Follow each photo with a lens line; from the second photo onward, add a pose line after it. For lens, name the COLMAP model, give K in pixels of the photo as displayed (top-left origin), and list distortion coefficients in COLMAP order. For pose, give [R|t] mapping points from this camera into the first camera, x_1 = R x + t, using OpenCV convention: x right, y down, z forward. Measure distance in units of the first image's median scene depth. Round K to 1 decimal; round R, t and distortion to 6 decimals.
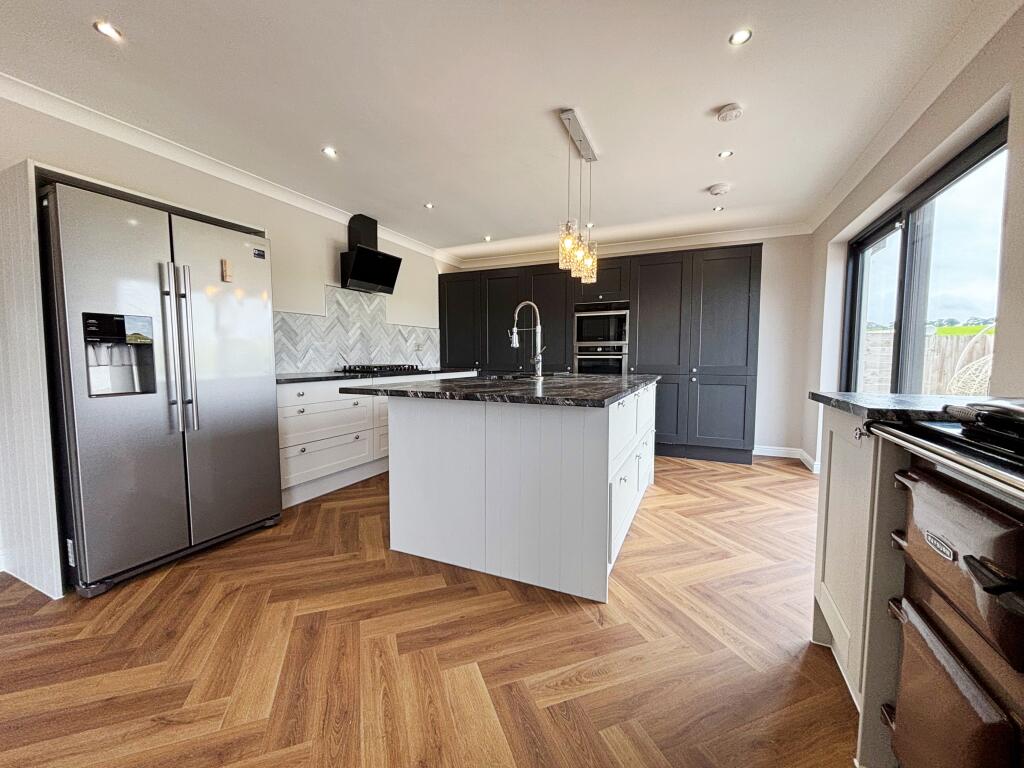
lens RADIAL K [[411.9, 0, 512.0], [0, 411.9, 384.0], [0, 0, 1]] dist [-0.001214, -0.000247]
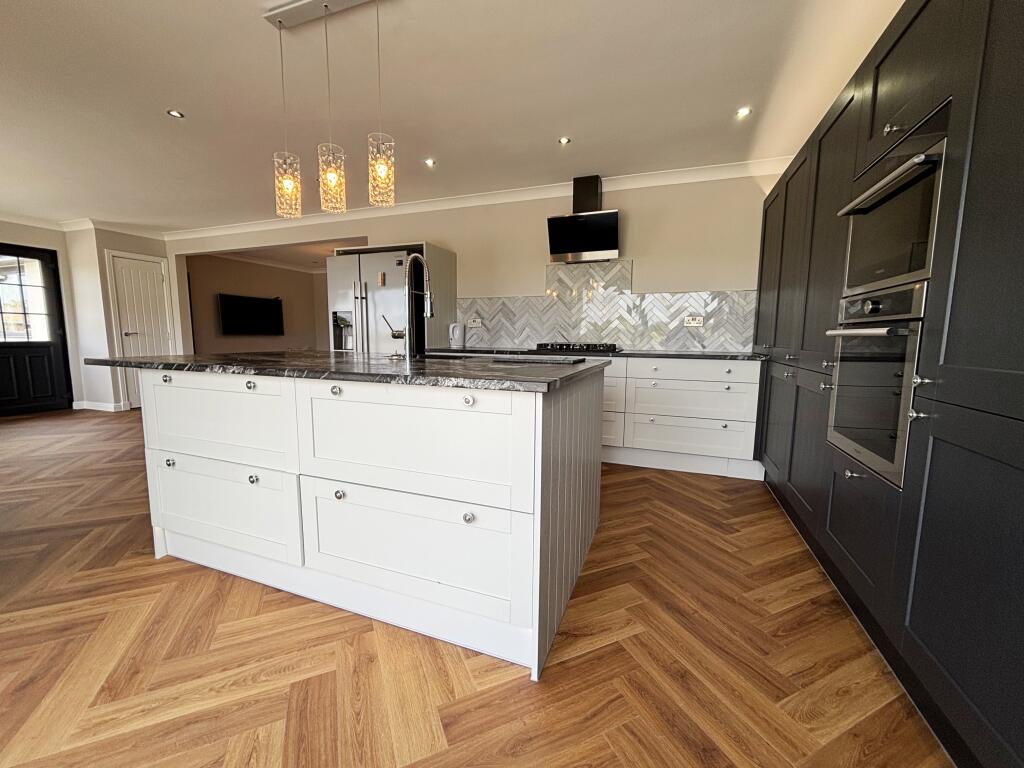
lens RADIAL K [[411.9, 0, 512.0], [0, 411.9, 384.0], [0, 0, 1]] dist [-0.001214, -0.000247]
pose [[0.069073, 0.111812, -0.991326, 0.881314], [-0.078539, 0.991225, 0.106328, -0.066205], [0.994515, 0.070513, 0.077249, 1.227270]]
